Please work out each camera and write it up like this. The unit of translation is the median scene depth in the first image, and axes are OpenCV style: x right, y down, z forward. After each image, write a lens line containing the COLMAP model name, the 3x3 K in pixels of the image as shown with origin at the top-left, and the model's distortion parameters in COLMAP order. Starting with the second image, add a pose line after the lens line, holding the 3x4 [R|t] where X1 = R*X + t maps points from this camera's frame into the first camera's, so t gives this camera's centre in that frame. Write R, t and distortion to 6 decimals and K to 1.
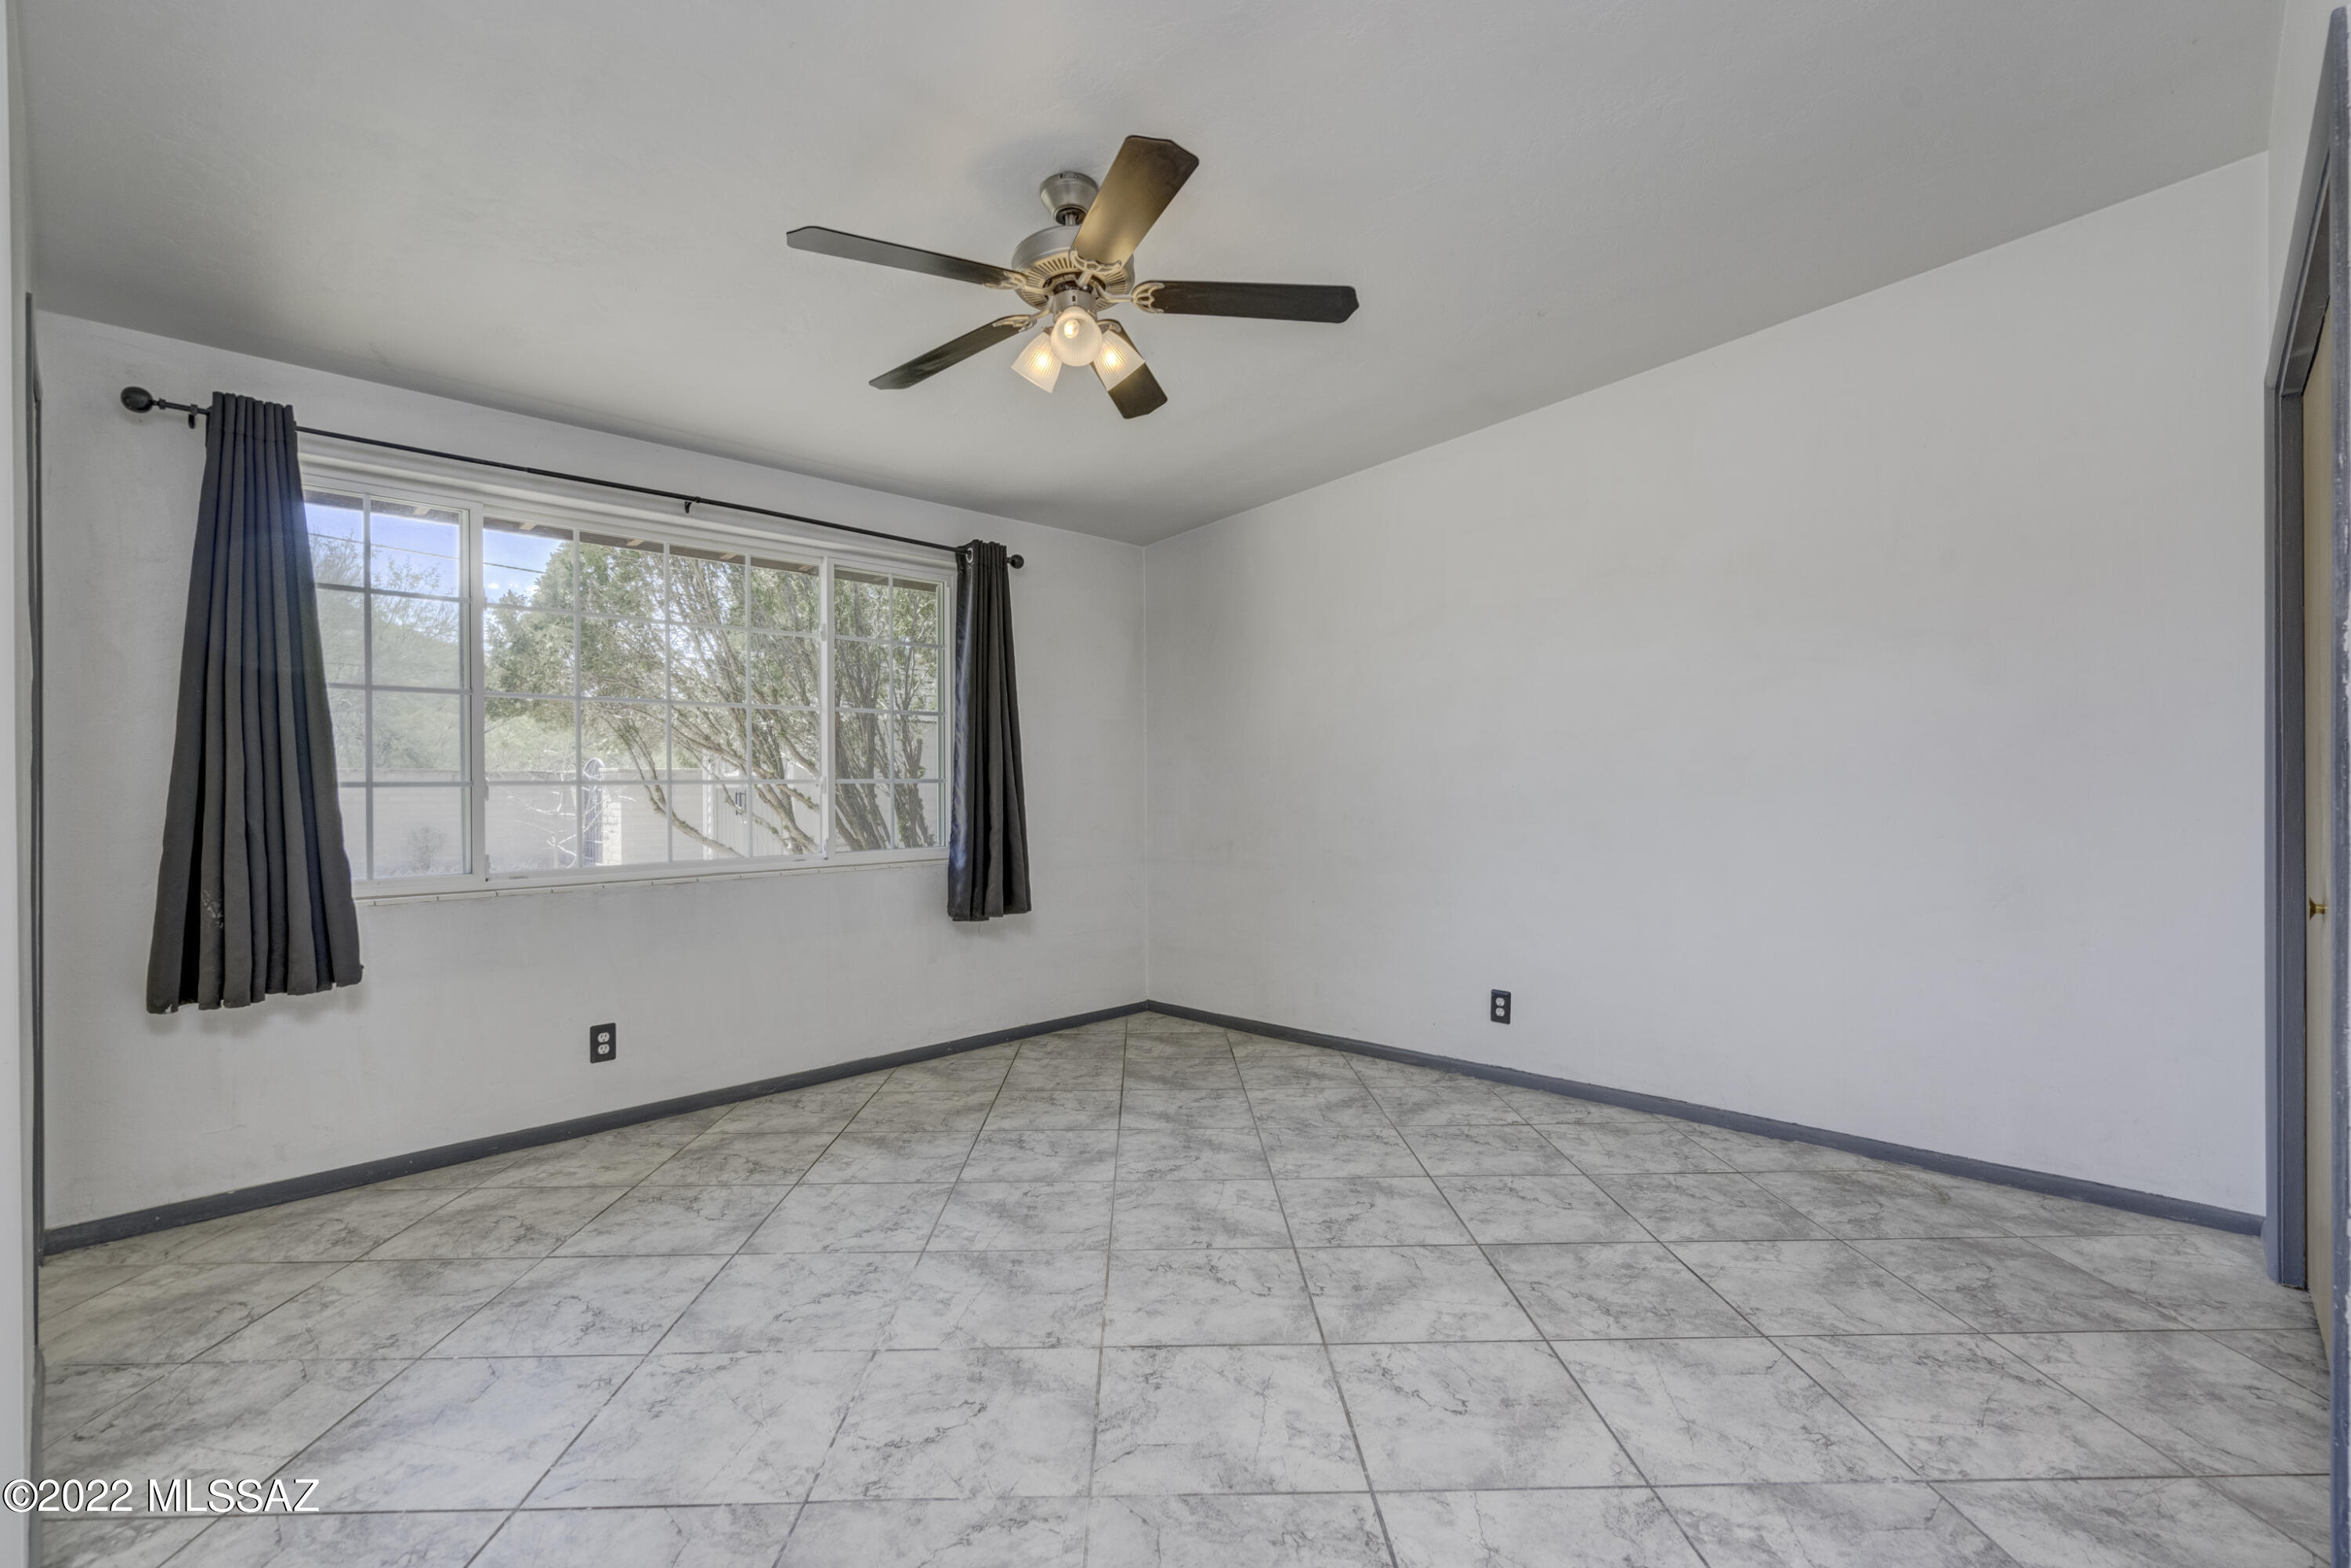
lens RADIAL K [[1059.9, 0, 1152.6], [0, 1059.9, 791.9], [0, 0, 1]] dist [-0.003397, 0.002721]
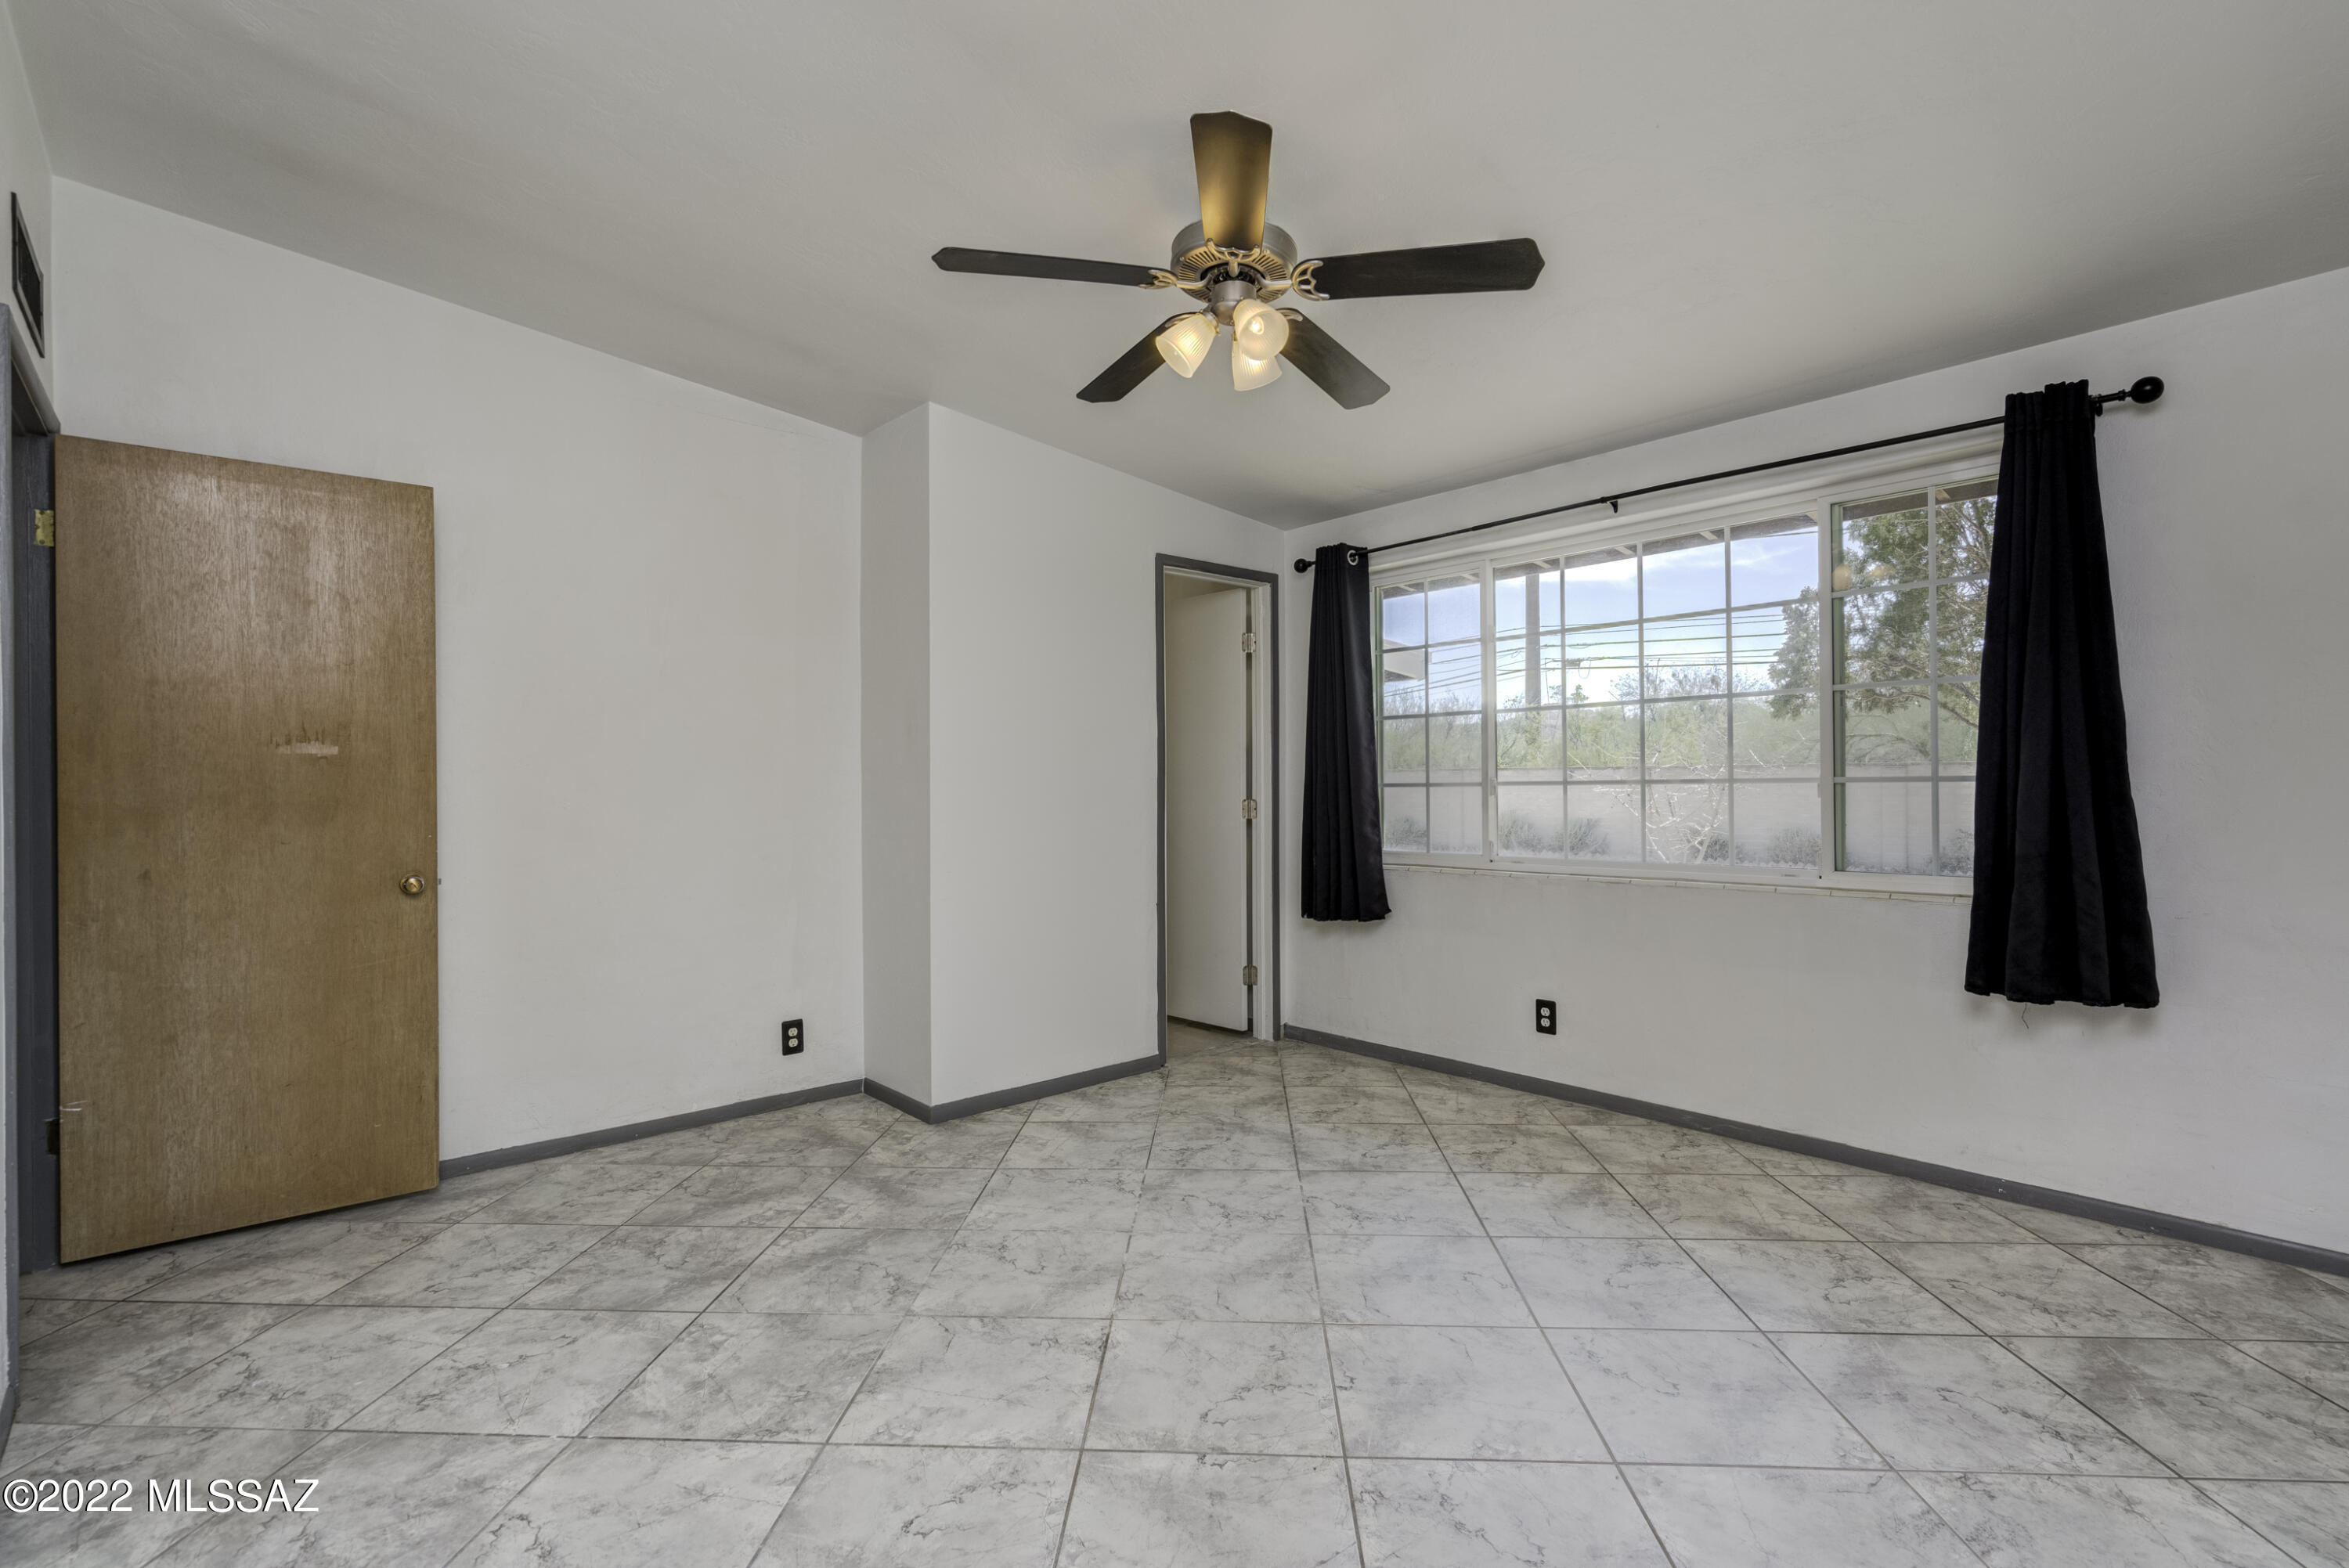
lens RADIAL K [[1059.0, 0, 1188.9], [0, 1059.0, 781.0], [0, 0, 1]] dist [-0.003397, 0.002721]
pose [[-0.052801, -0.001205, -0.998604, 0.680237], [0.002075, 0.999997, -0.001316, -0.010789], [0.998603, -0.002142, -0.052799, 0.762452]]
